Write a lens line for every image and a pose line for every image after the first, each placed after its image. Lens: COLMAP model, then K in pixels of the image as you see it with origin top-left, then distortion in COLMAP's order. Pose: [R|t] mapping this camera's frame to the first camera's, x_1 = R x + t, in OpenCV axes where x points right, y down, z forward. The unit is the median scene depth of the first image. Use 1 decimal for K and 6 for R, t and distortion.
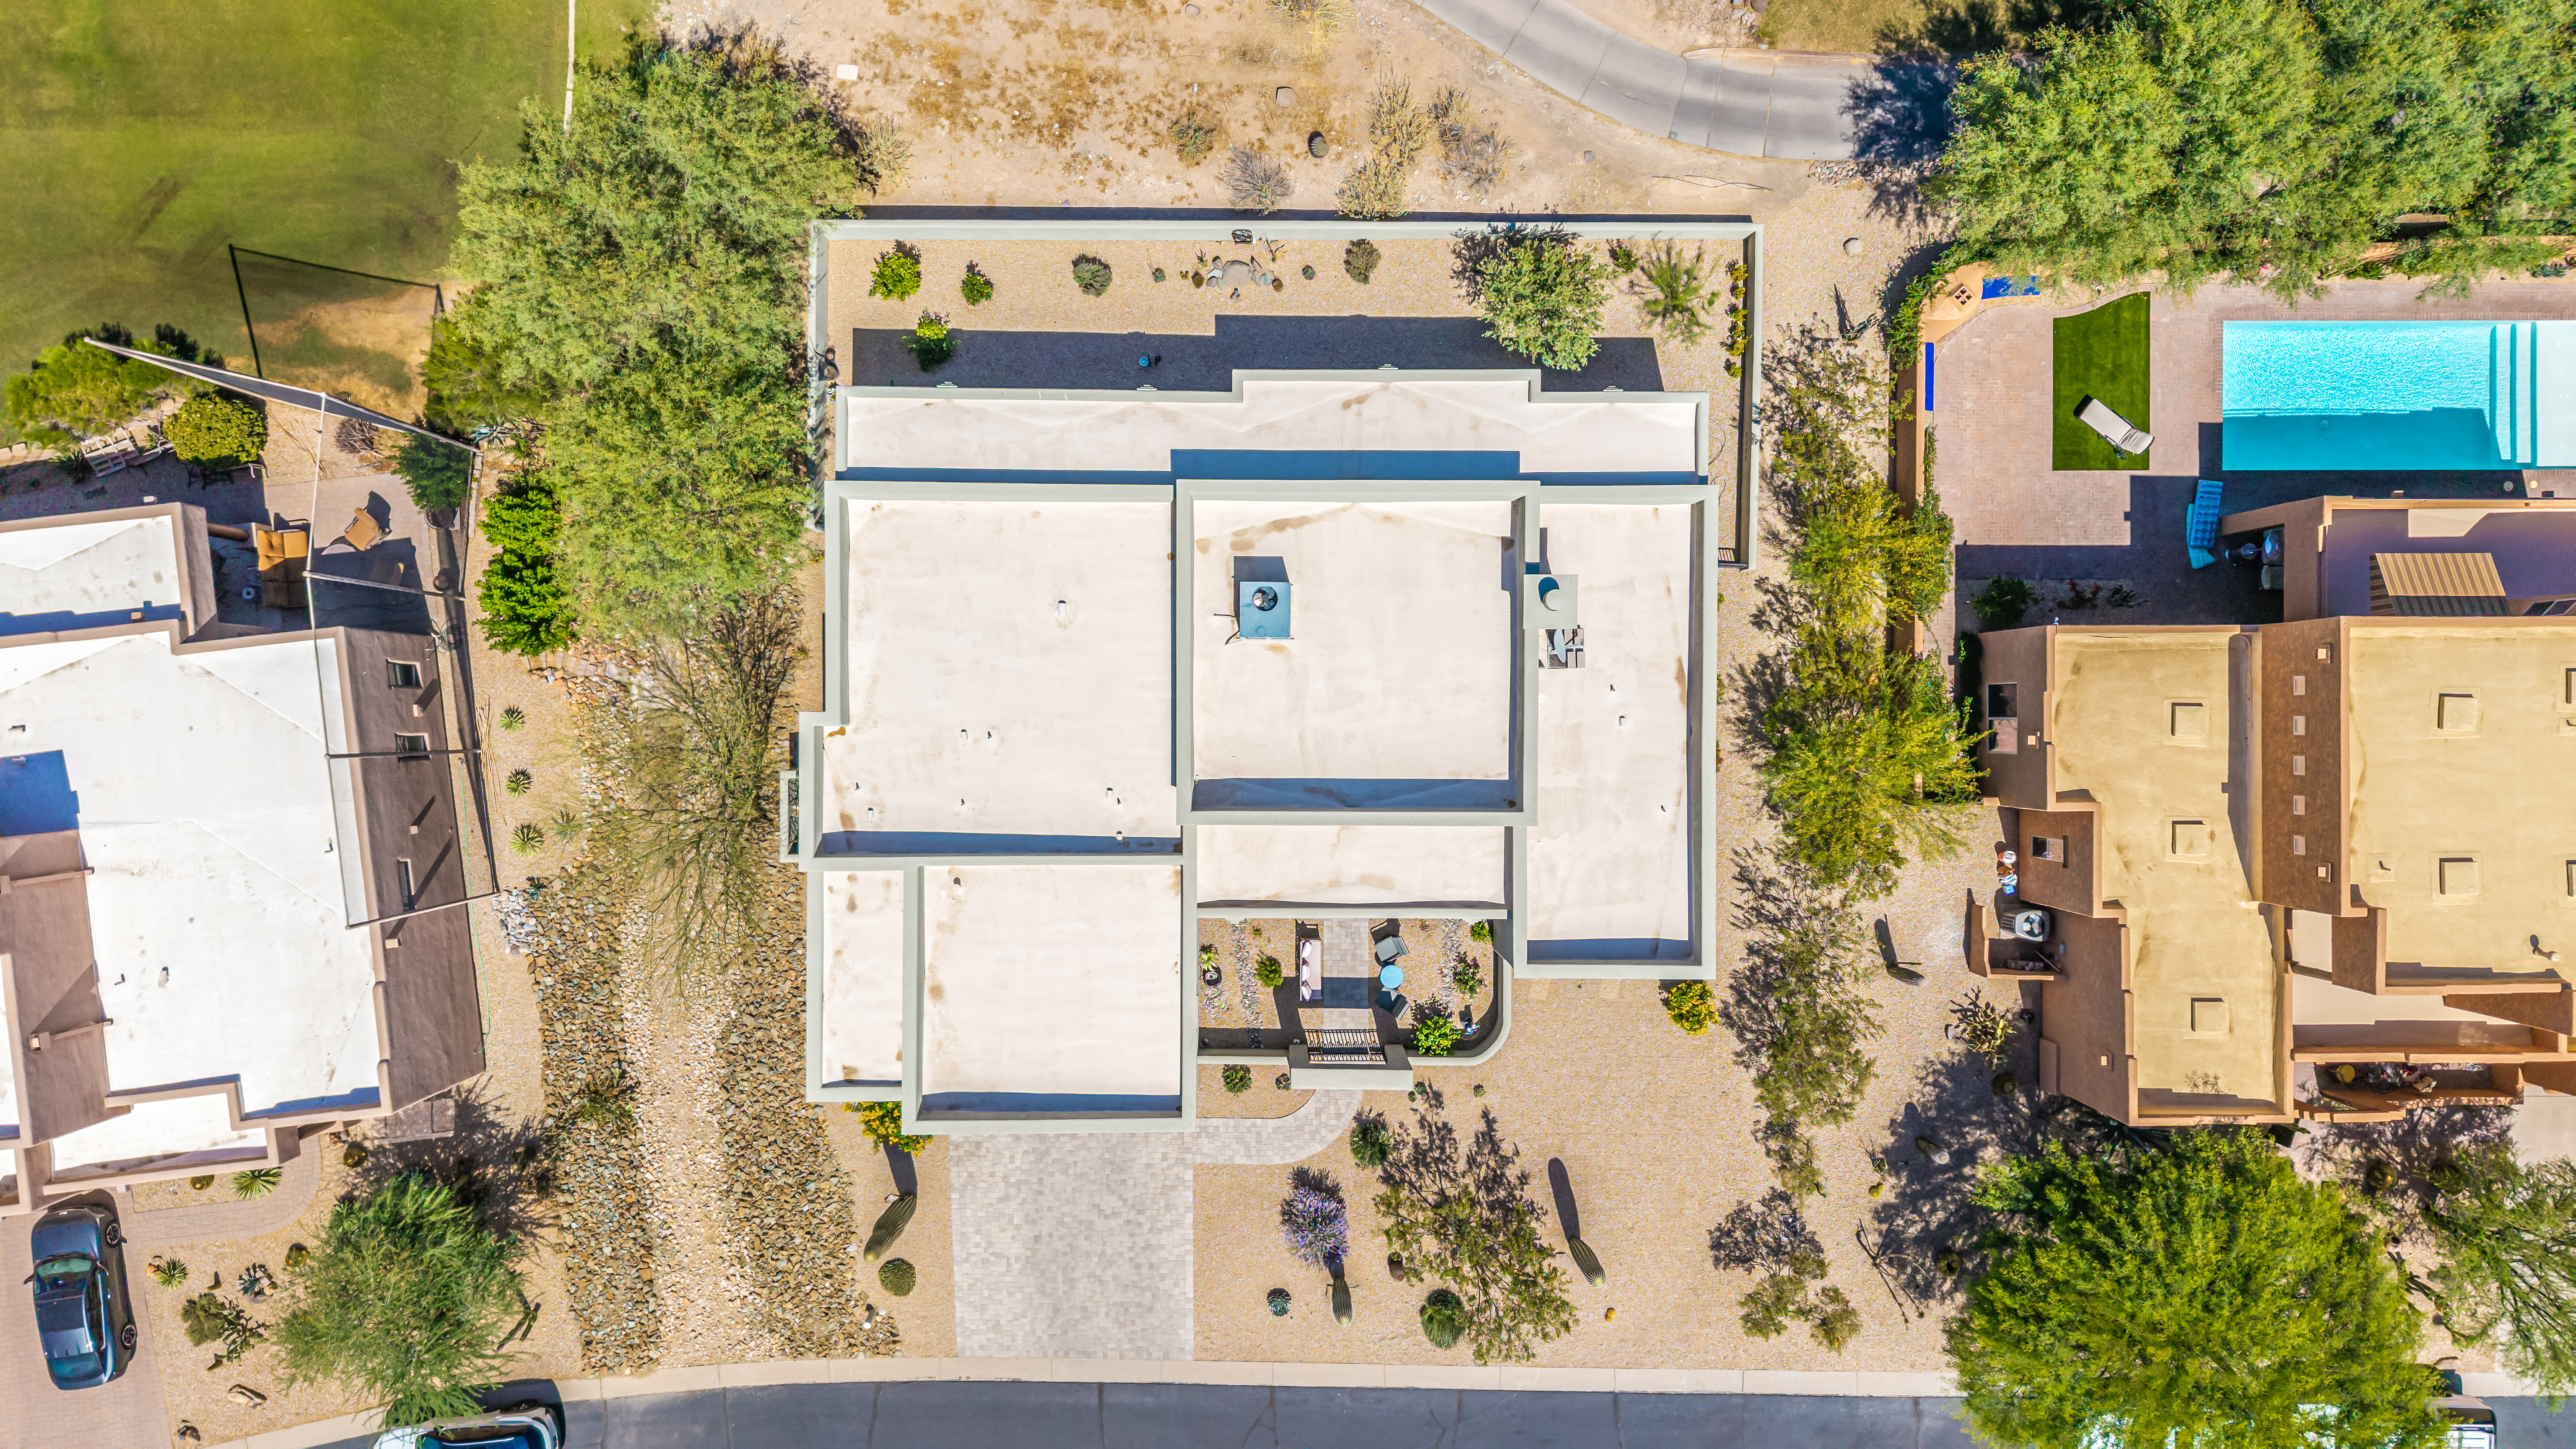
lens RADIAL K [[1721.5, 0, 1290.5], [0, 1721.5, 726.1], [0, 0, 1]] dist [0.036147, -0.039070]
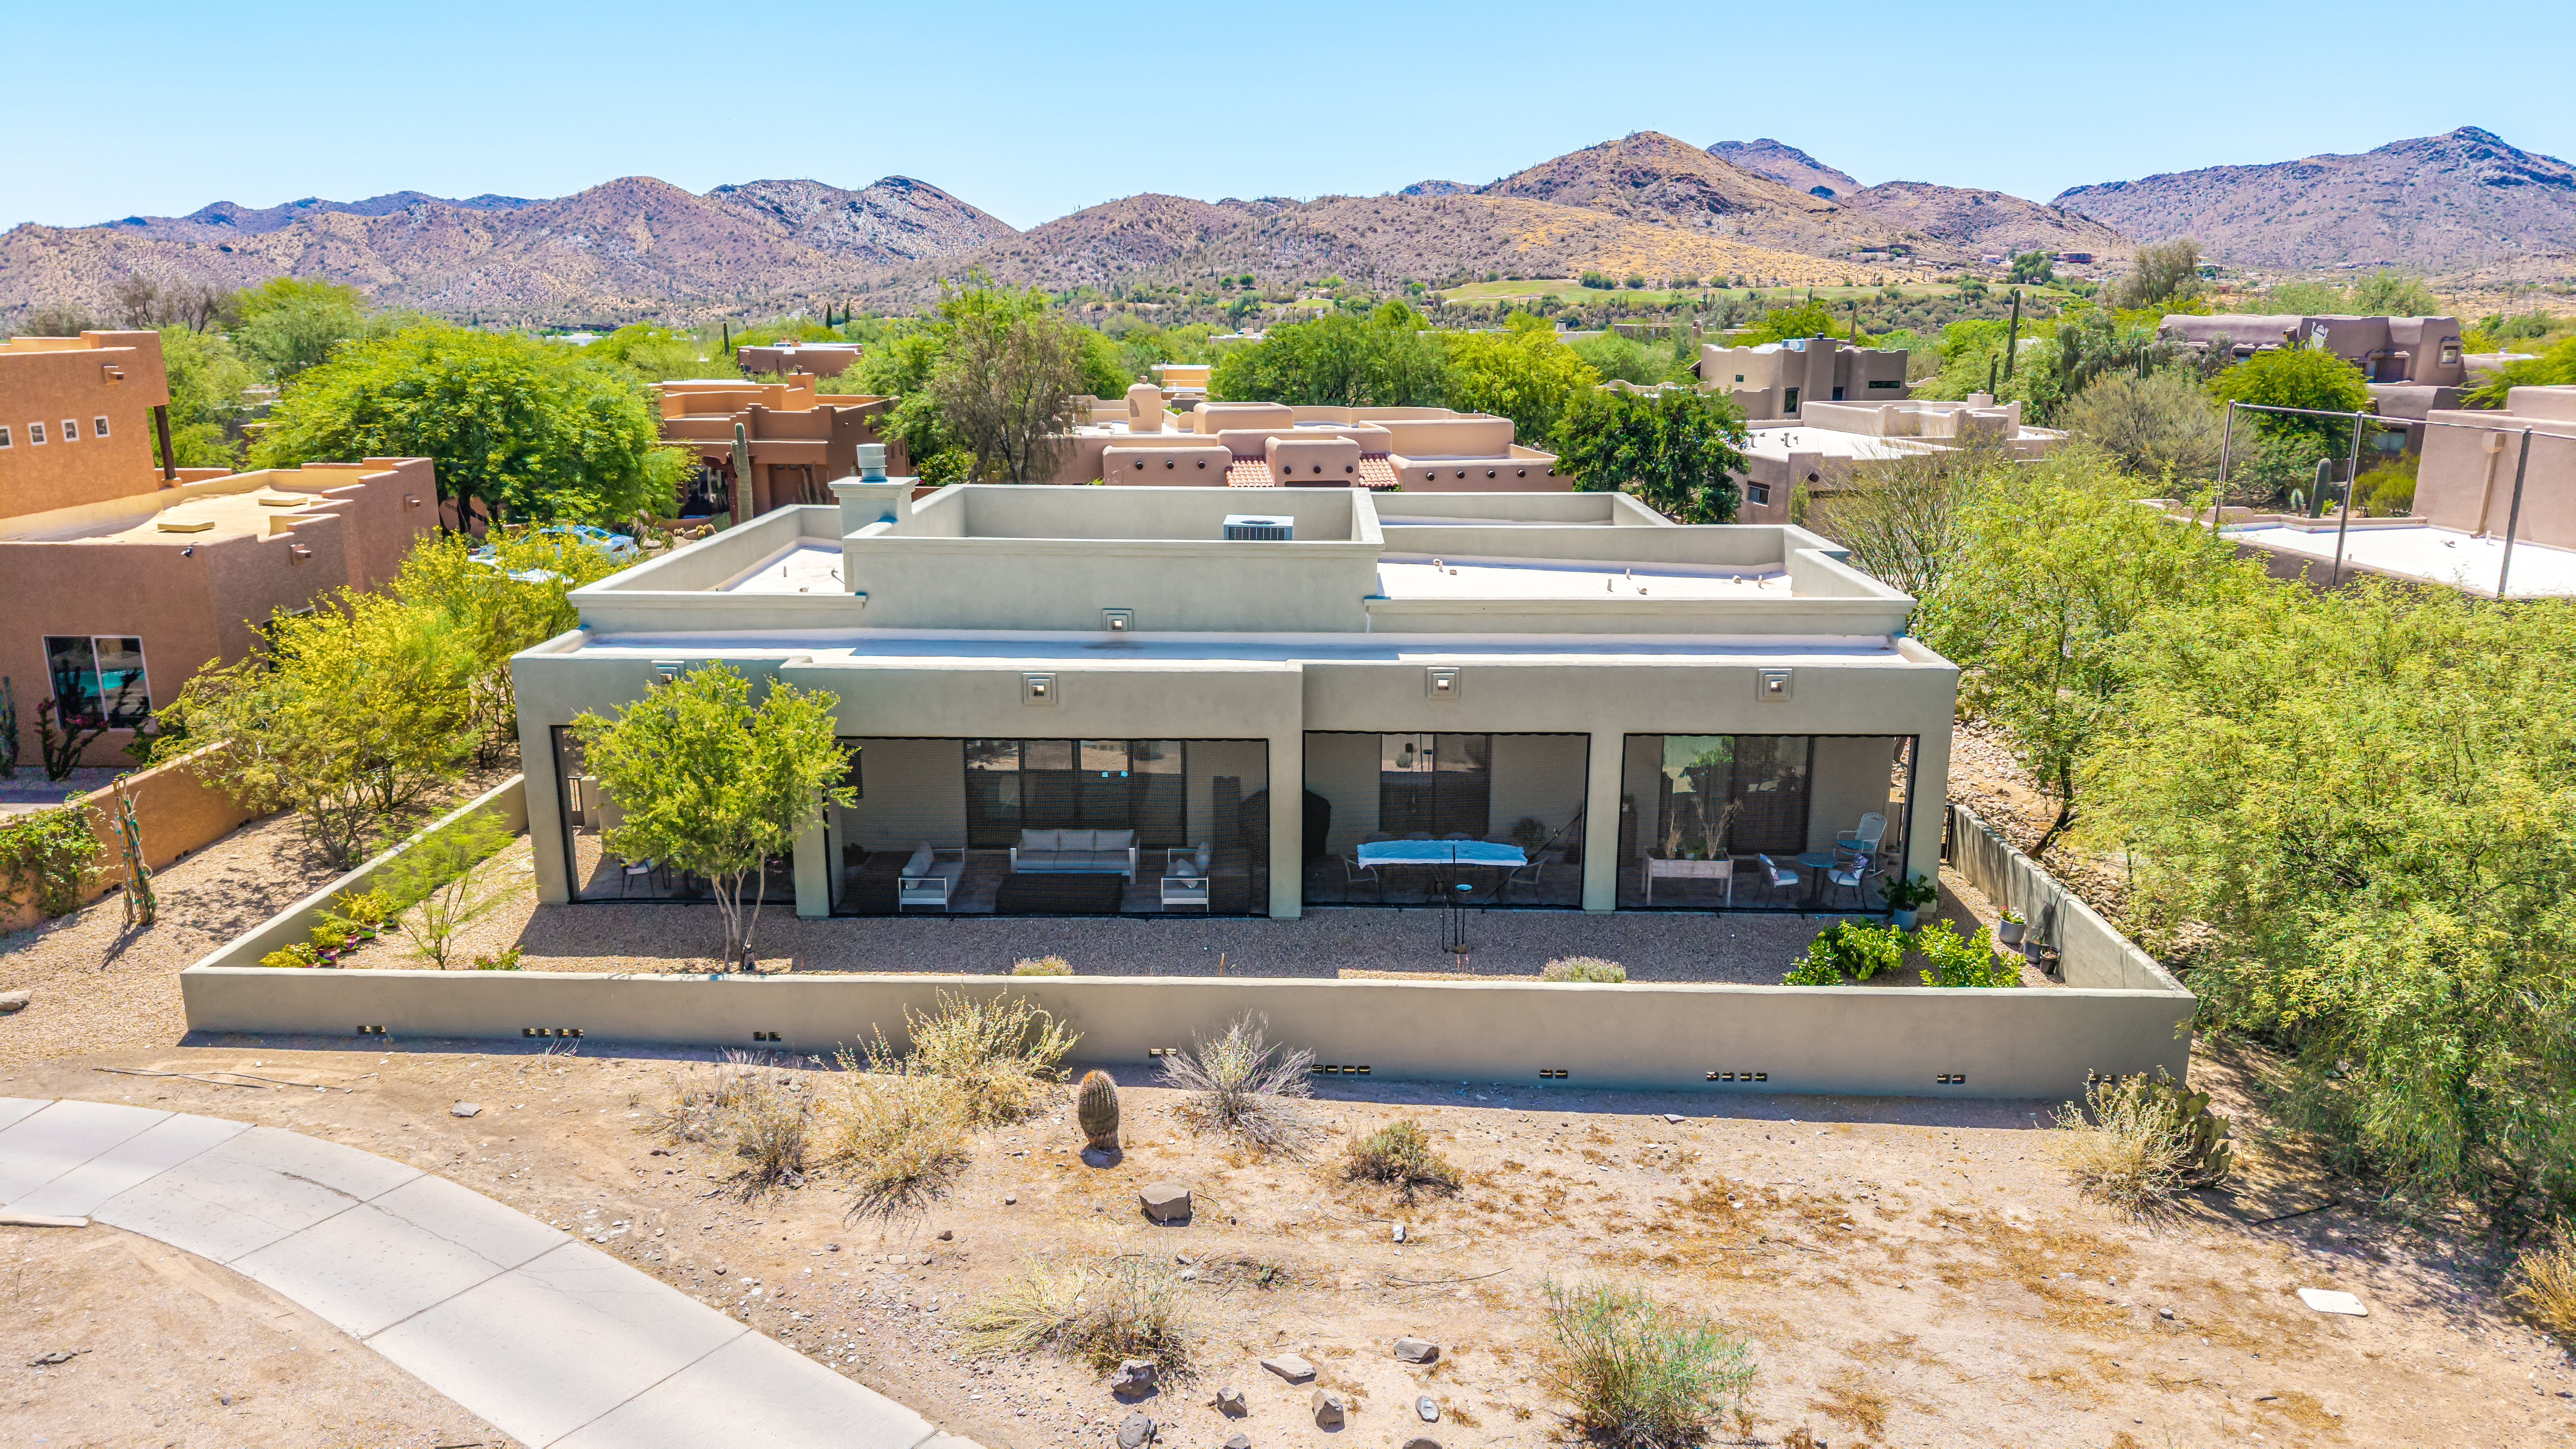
lens RADIAL K [[1721.5, 0, 1280.4], [0, 1721.5, 722.5], [0, 0, 1]] dist [0.036147, -0.039070]
pose [[-0.999740, -0.021680, 0.007051, -0.029014], [0.012122, -0.243537, 0.969816, -0.723046], [-0.019309, 0.969649, 0.243736, 0.801985]]
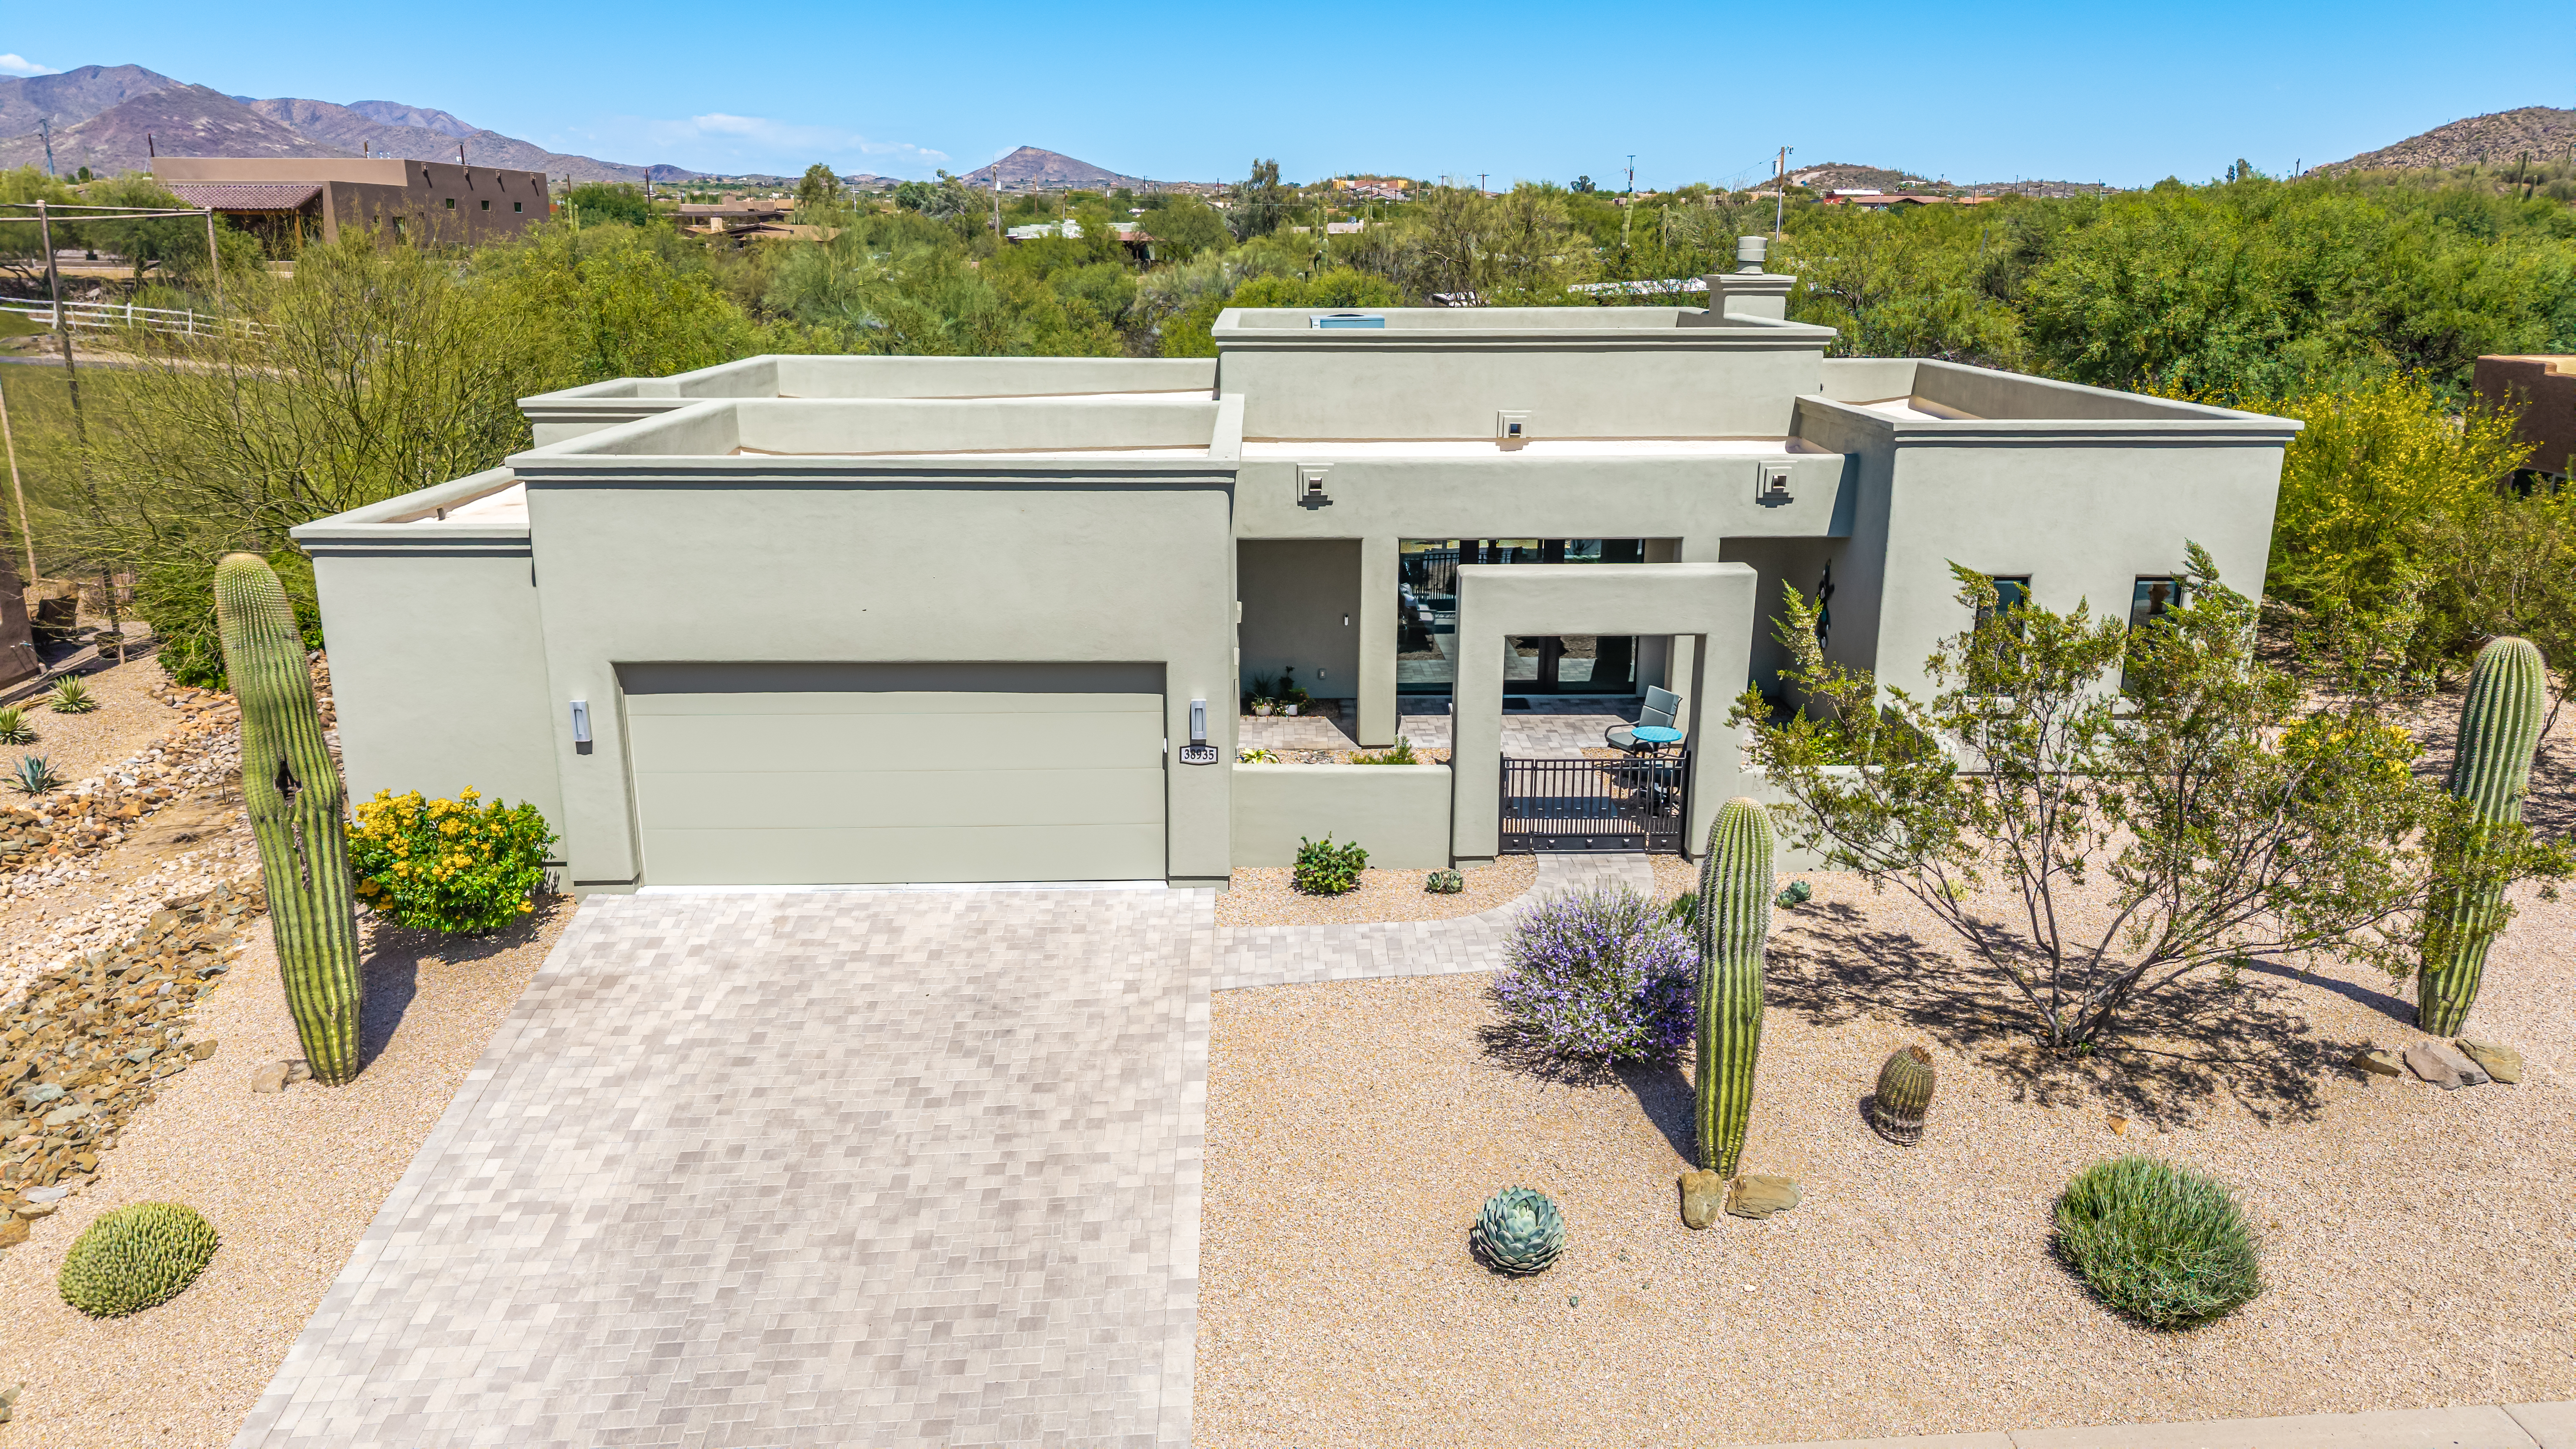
lens RADIAL K [[1721.5, 0, 1293.5], [0, 1721.5, 725.2], [0, 0, 1]] dist [0.036147, -0.039070]
pose [[0.999736, -0.016359, 0.016140, -0.045267], [0.019892, 0.264342, -0.964224, 0.581104], [0.011507, 0.964290, 0.264597, 0.862984]]
